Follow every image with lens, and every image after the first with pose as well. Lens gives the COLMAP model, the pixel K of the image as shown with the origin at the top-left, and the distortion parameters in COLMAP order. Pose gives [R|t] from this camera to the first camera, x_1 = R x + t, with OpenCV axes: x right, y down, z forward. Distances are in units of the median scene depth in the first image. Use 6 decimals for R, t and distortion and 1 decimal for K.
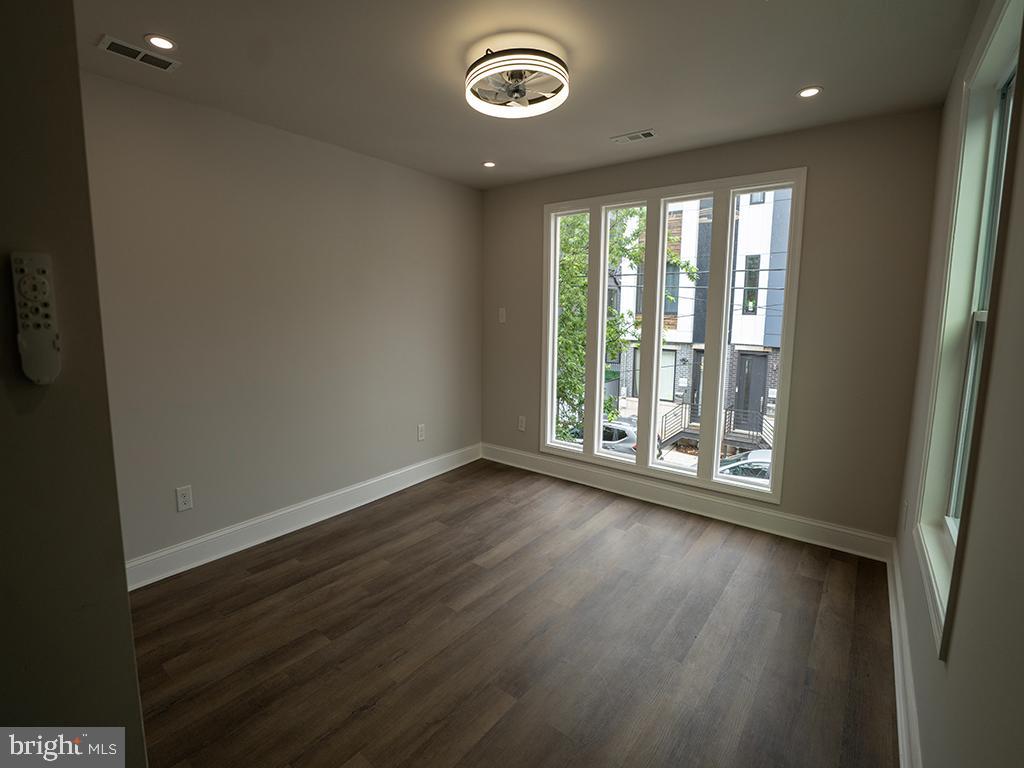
lens RADIAL K [[494.6, 0, 512.0], [0, 494.6, 384.0], [0, 0, 1]] dist [-0.027606, 0.000136]
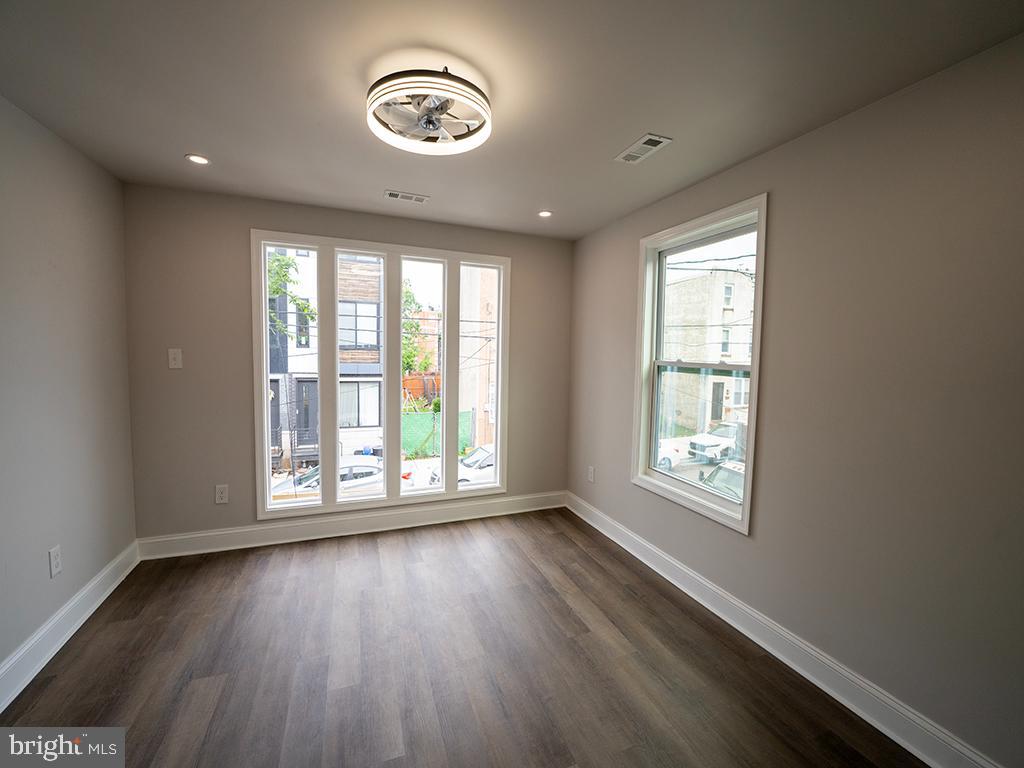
lens RADIAL K [[396.8, 0, 515.0], [0, 396.8, 376.9], [0, 0, 1]] dist [-0.021645, 0.000082]
pose [[0.493630, -0.058135, 0.867727, -0.363673], [0.108898, 0.994042, 0.004649, -0.075381], [-0.862827, 0.092199, 0.497020, 0.348647]]
